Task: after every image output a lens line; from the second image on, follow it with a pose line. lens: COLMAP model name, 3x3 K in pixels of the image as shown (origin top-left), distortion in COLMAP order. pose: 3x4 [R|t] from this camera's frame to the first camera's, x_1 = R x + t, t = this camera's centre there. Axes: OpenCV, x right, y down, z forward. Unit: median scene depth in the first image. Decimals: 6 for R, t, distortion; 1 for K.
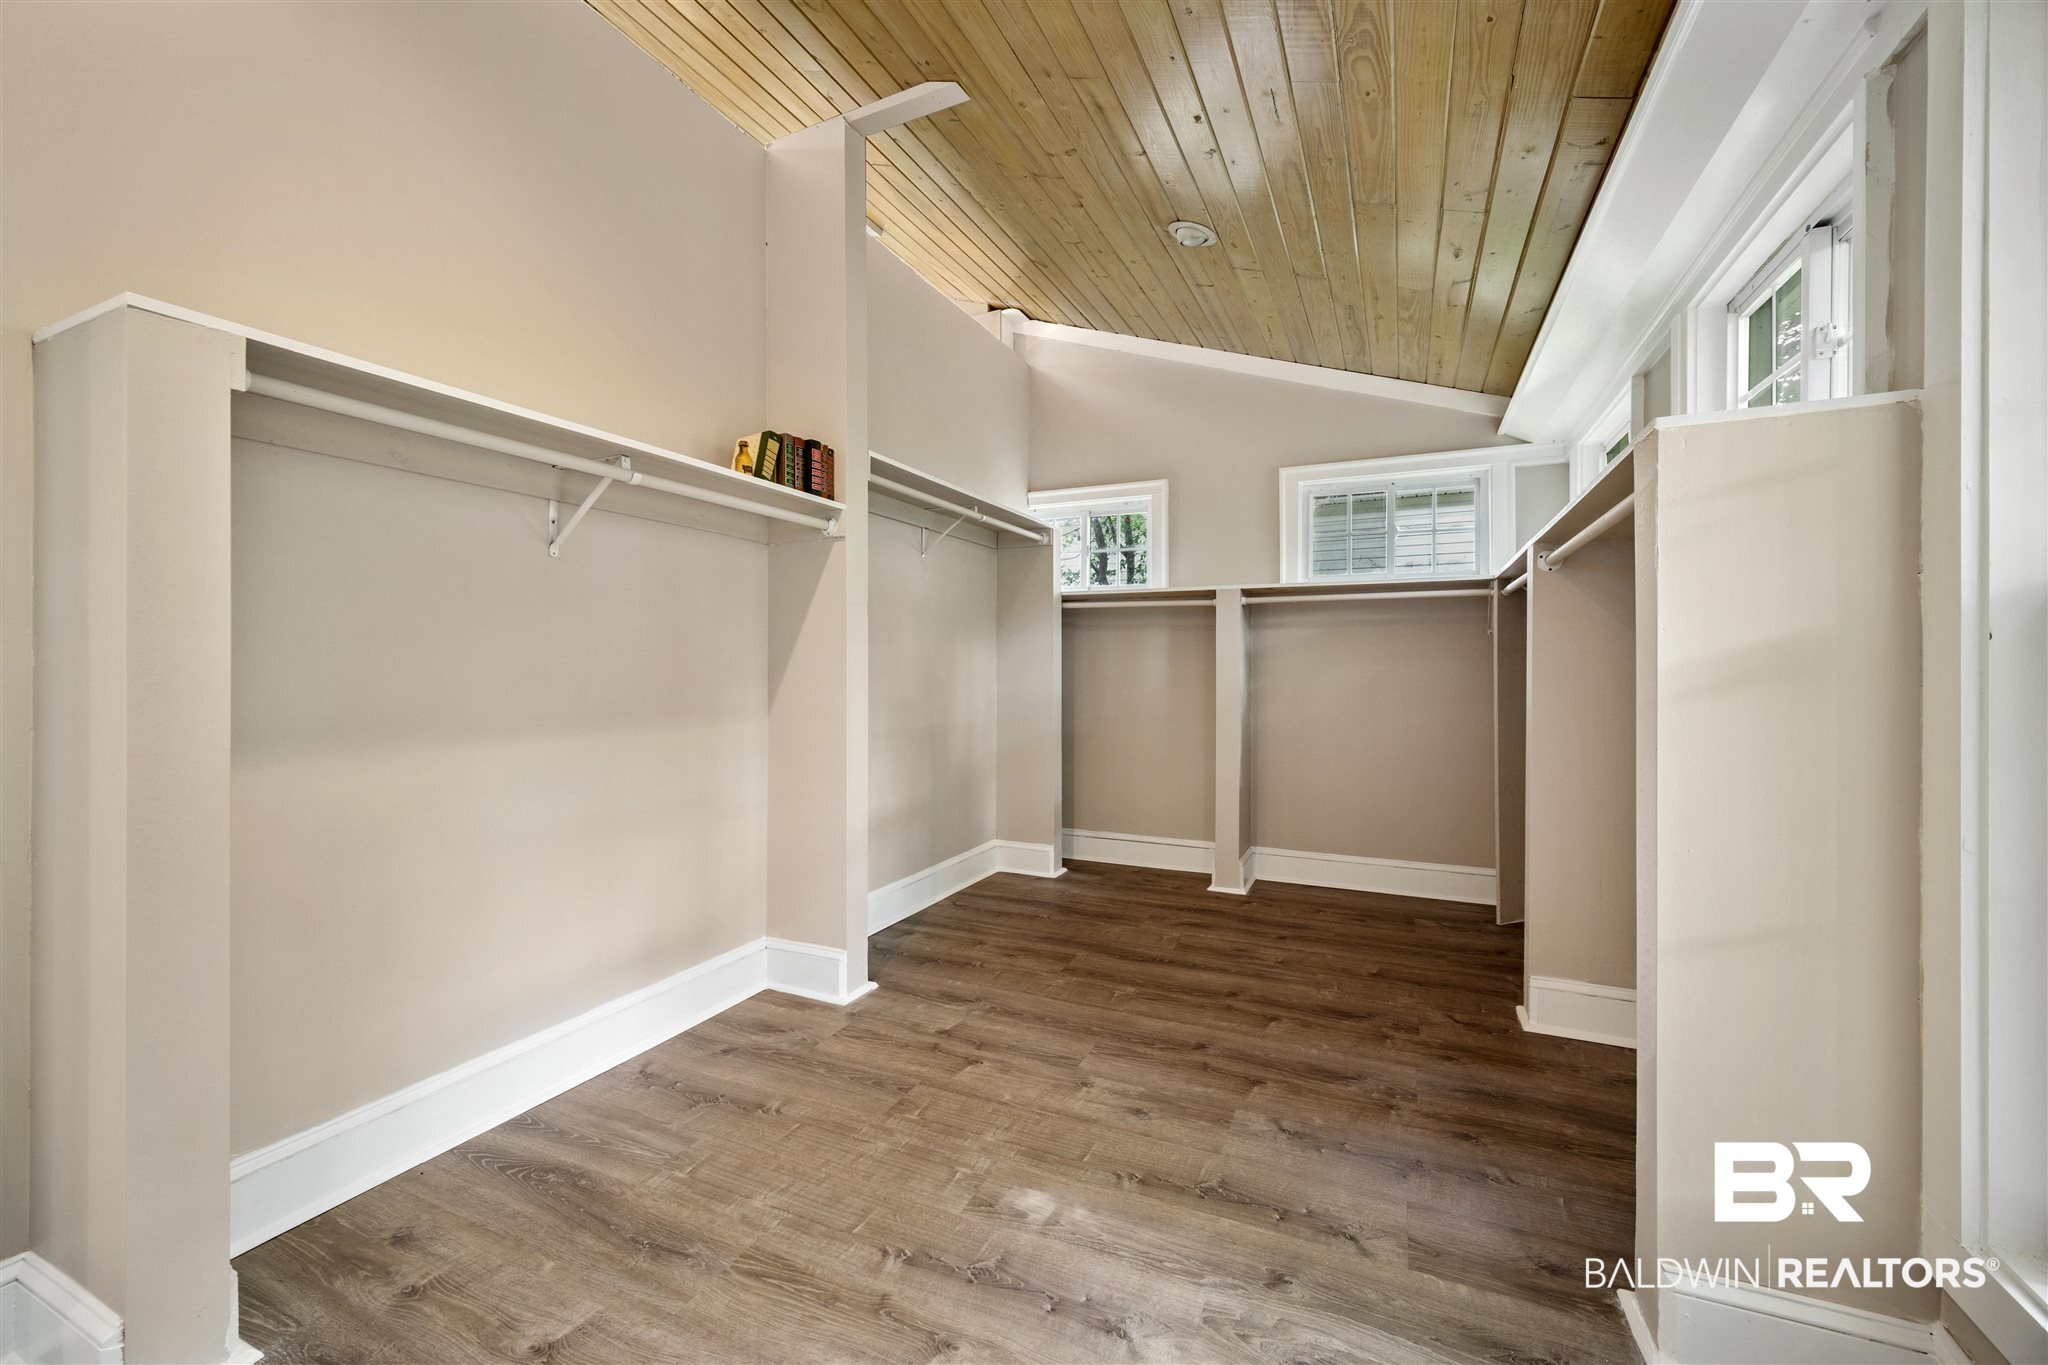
lens RADIAL K [[817.0, 0, 1024.5], [0, 817.0, 673.4], [0, 0, 1]] dist [-0.001661, -0.000195]
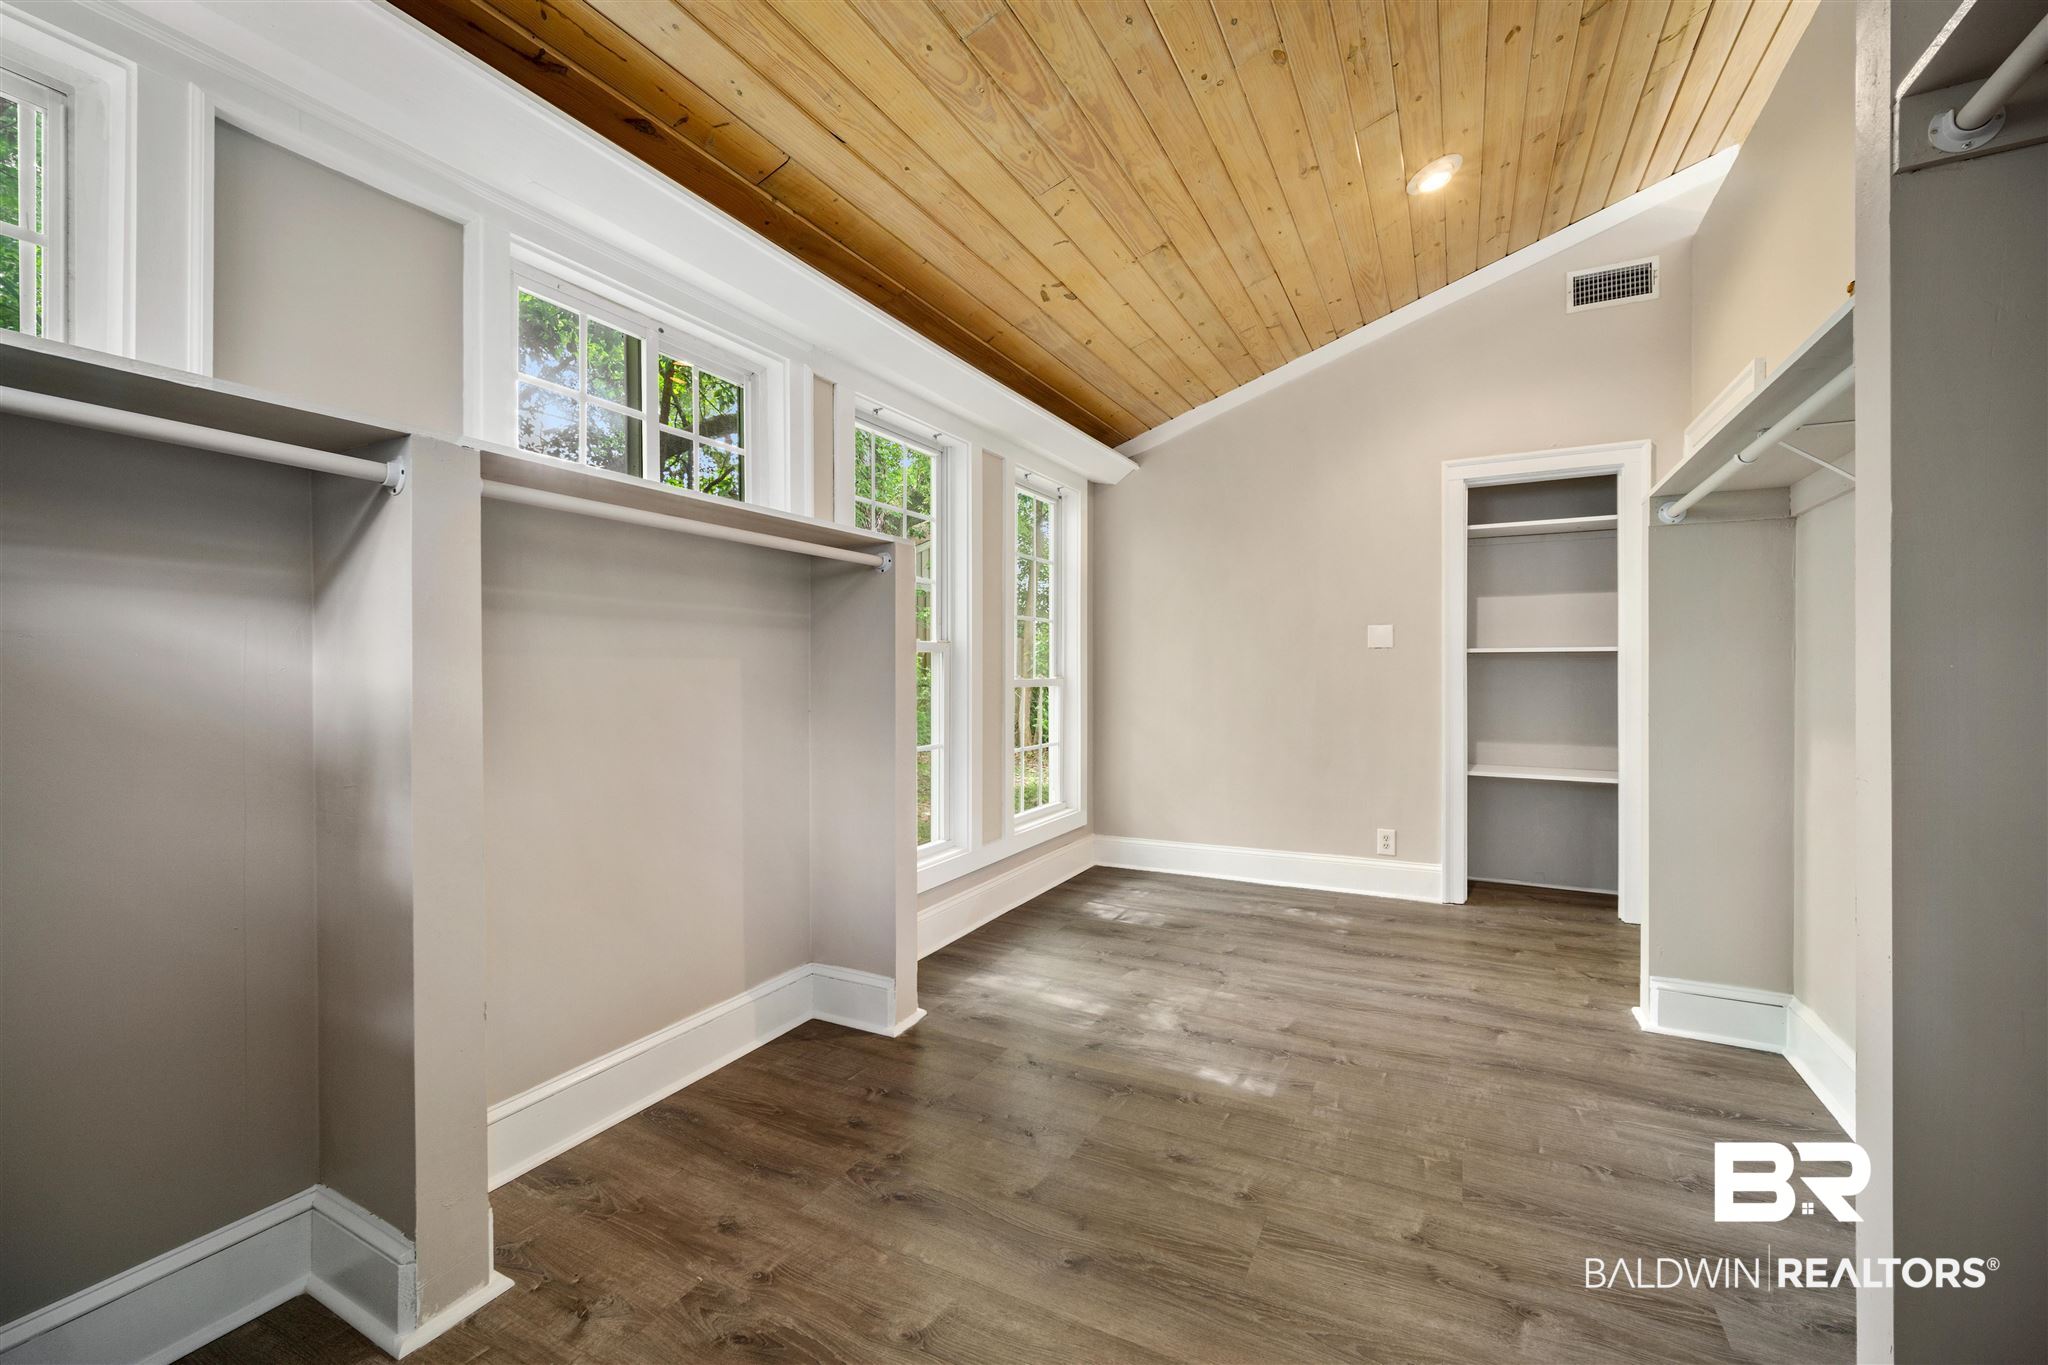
lens RADIAL K [[817.0, 0, 1024.4], [0, 817.0, 674.4], [0, 0, 1]] dist [-0.001661, -0.000195]
pose [[-0.998390, -0.000301, 0.056717, 0.256054], [0.000176, 0.999965, 0.008405, -0.008674], [-0.056717, 0.008402, -0.998355, 1.889059]]
